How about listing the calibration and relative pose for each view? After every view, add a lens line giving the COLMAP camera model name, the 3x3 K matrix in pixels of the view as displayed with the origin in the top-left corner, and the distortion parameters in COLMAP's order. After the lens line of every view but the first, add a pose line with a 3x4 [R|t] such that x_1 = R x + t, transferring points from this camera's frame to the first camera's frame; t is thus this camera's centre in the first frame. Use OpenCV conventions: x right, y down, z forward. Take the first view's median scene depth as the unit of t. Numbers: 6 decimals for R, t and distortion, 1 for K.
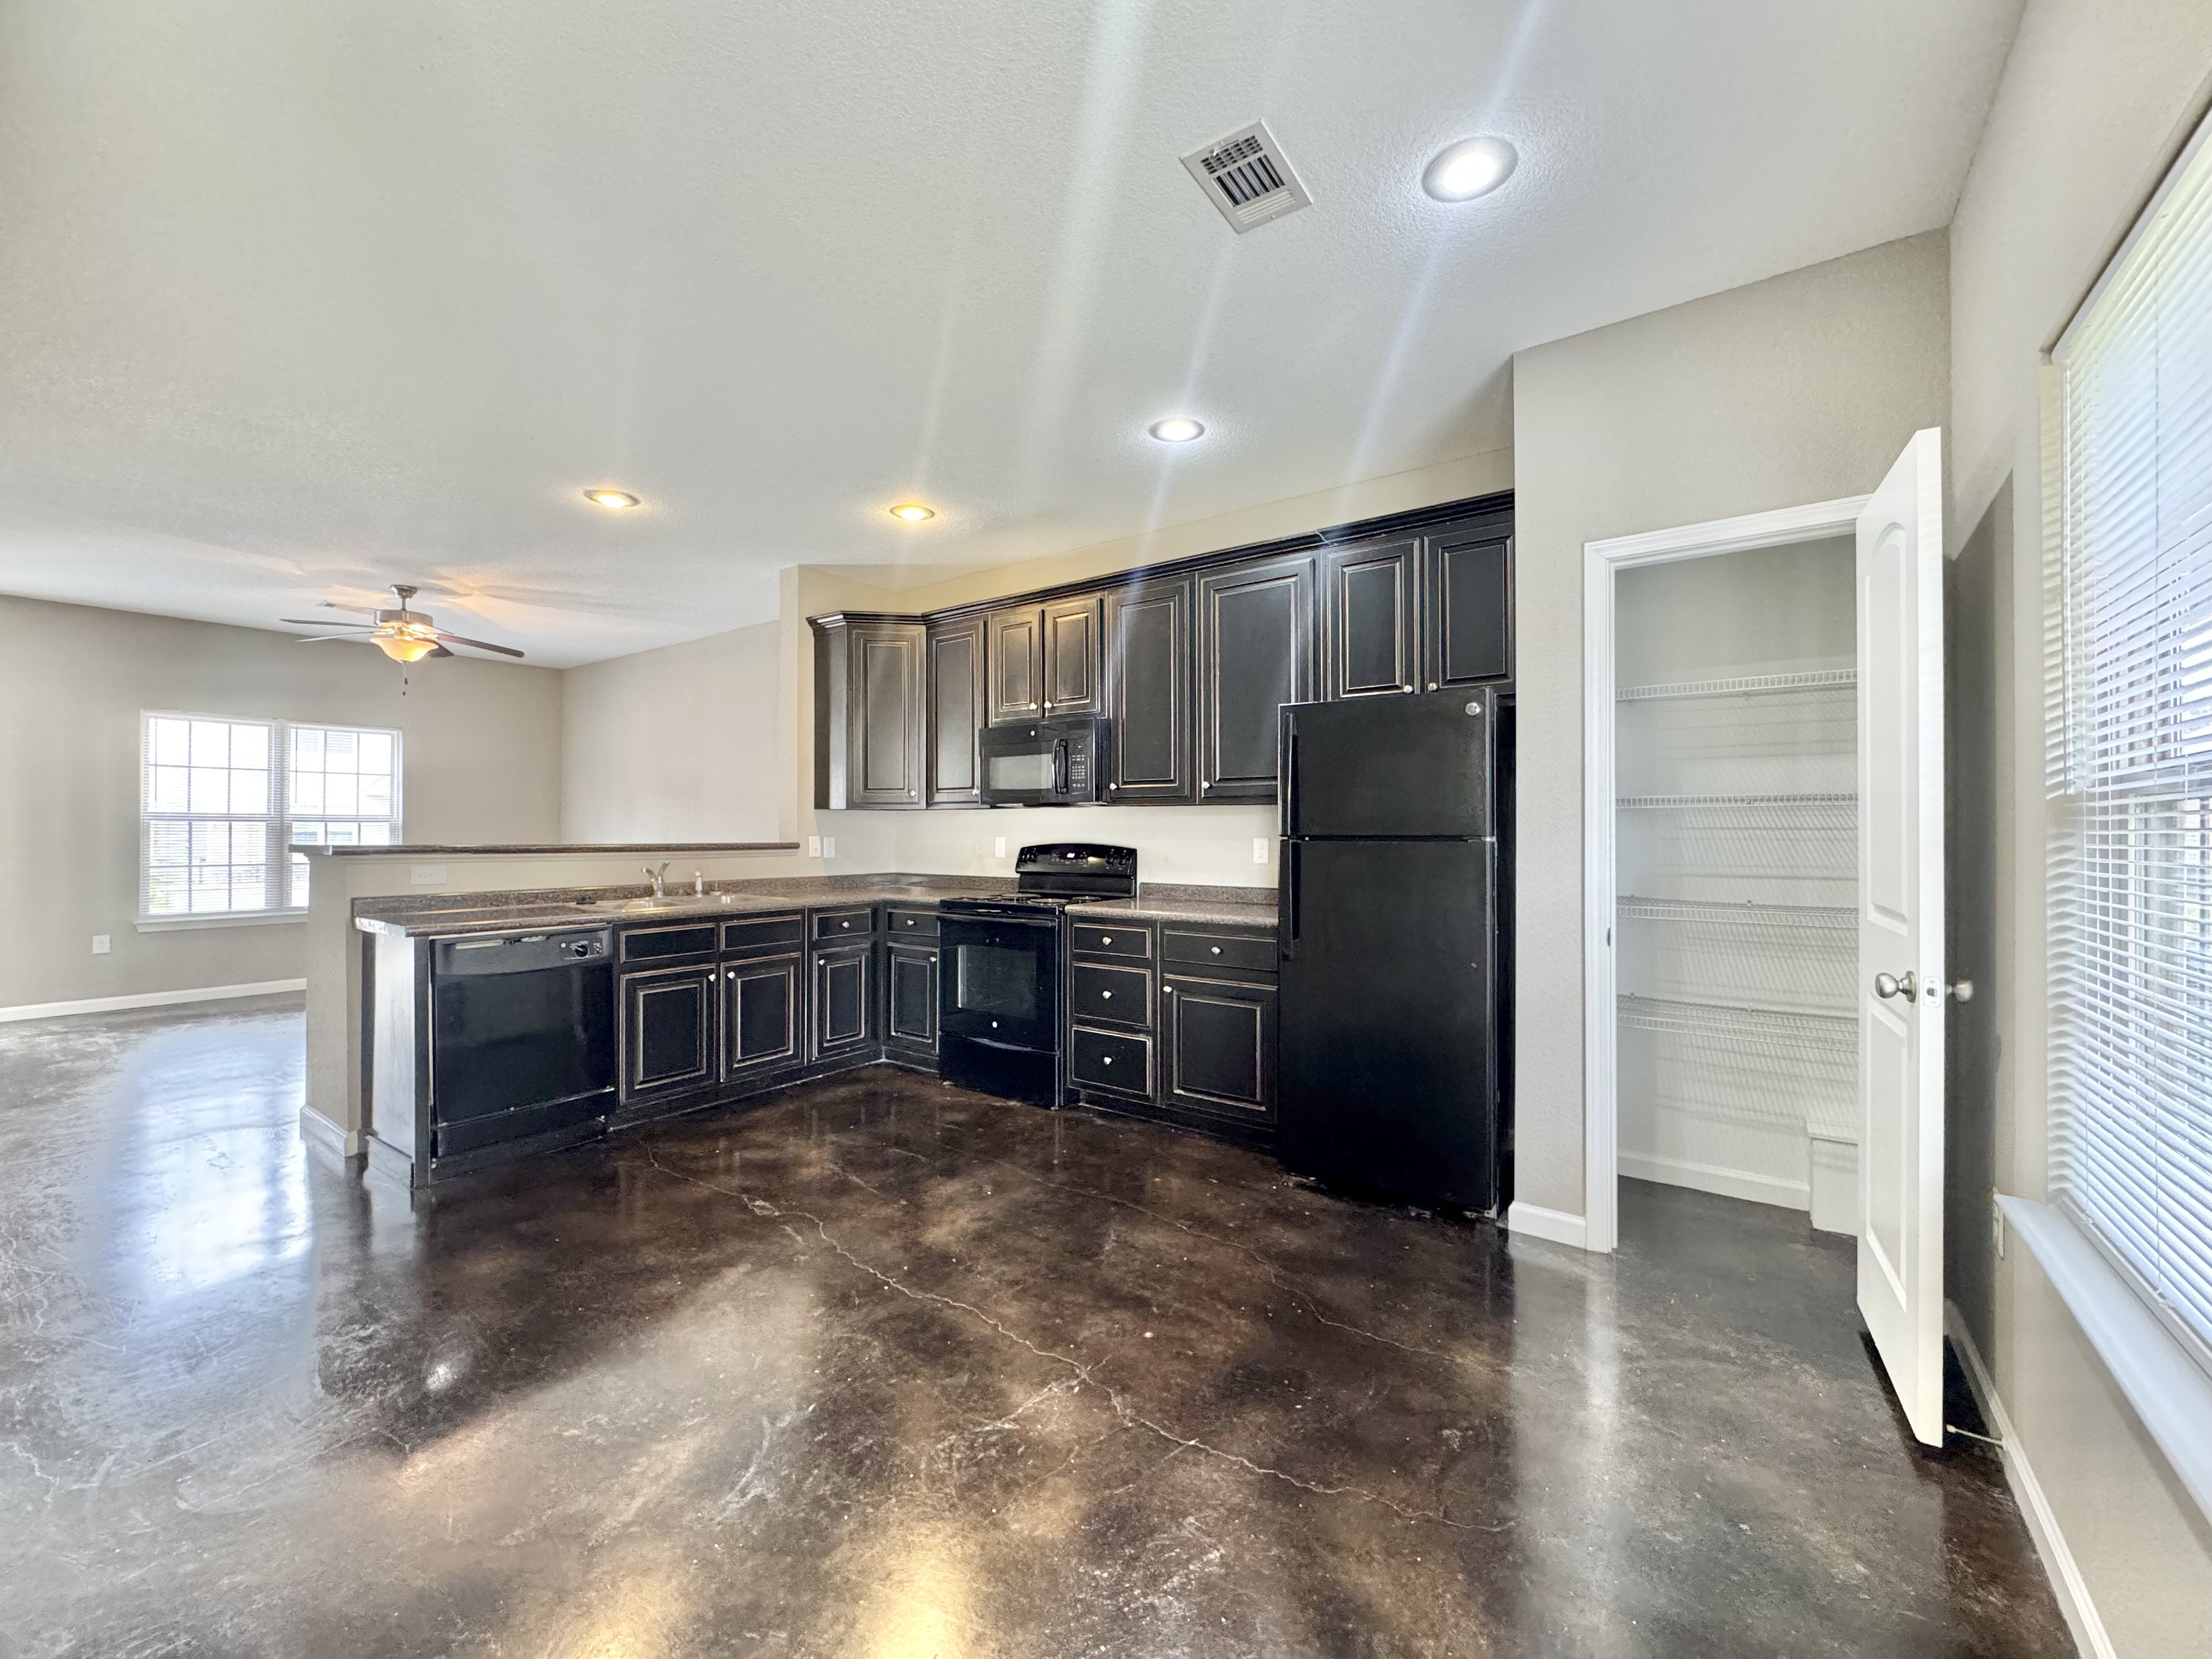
lens RADIAL K [[887.4, 0, 1105.4], [0, 887.4, 825.0], [0, 0, 1]] dist [-0.001138, -0.000118]
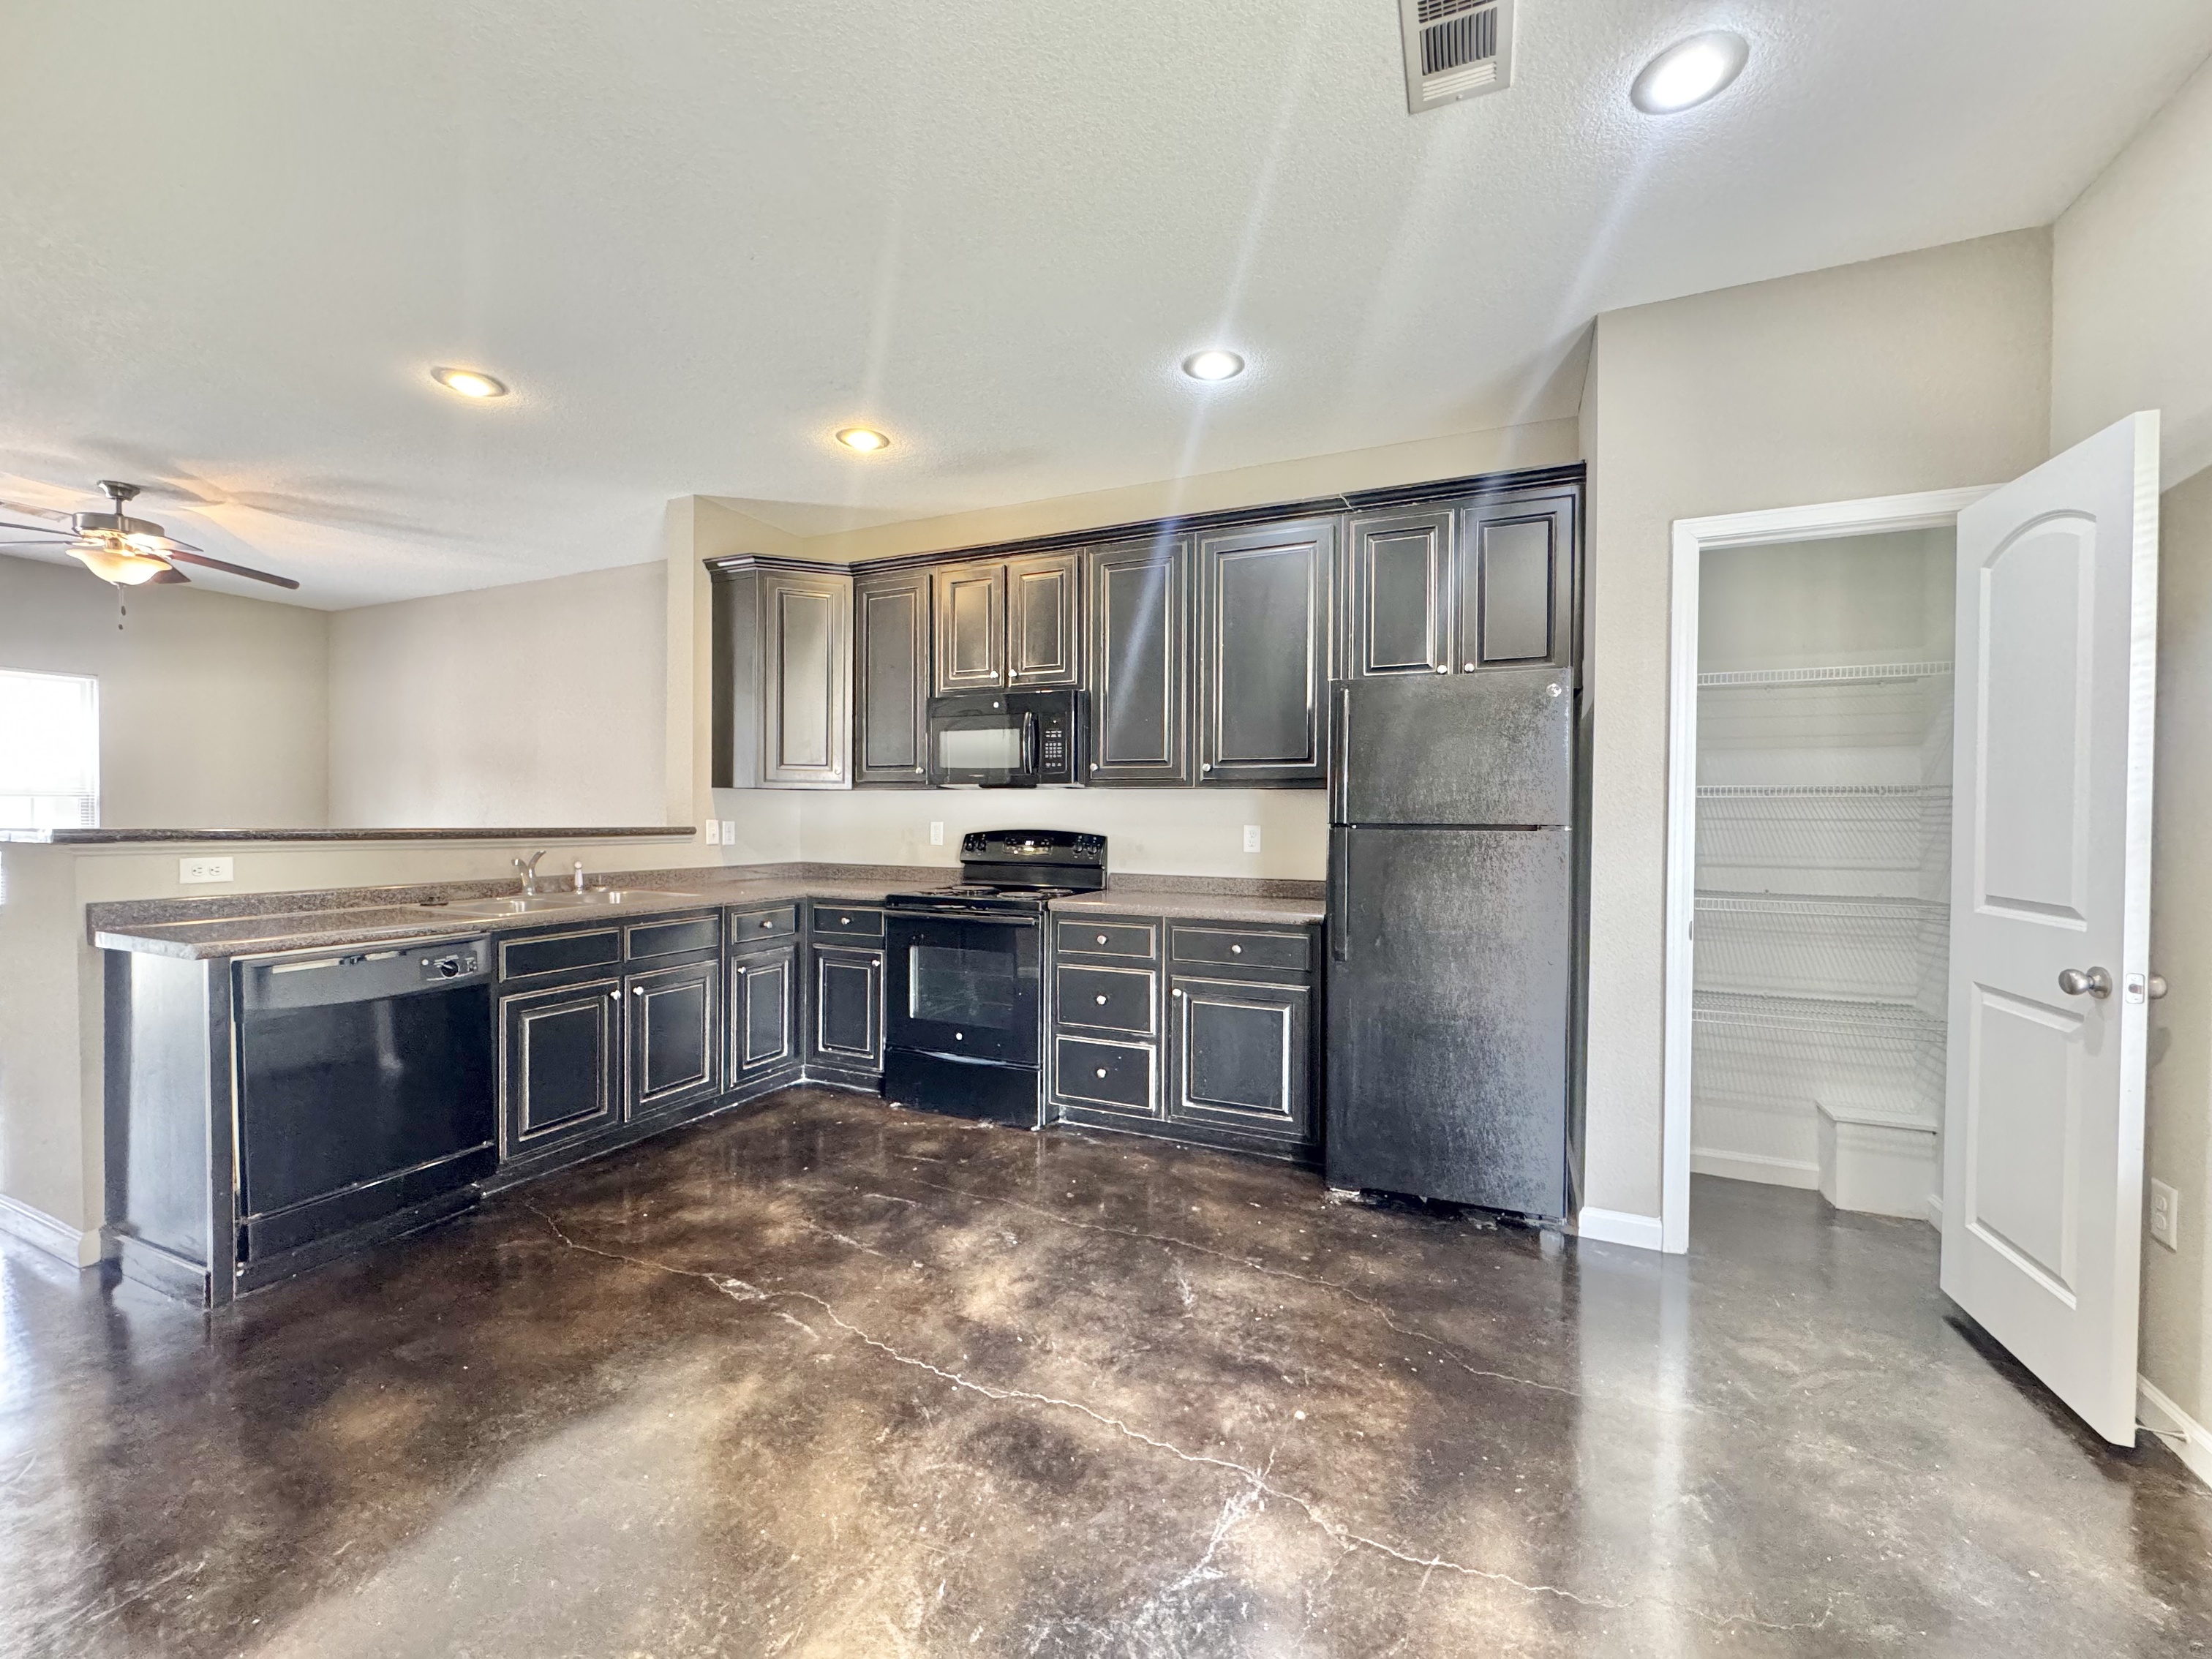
lens RADIAL K [[887.4, 0, 1109.1], [0, 887.4, 825.4], [0, 0, 1]] dist [-0.001138, -0.000118]
pose [[0.978808, 0.005421, 0.204706, -0.205462], [-0.009099, 0.999814, 0.017034, 0.000536], [-0.204576, -0.018535, 0.978675, 0.148592]]
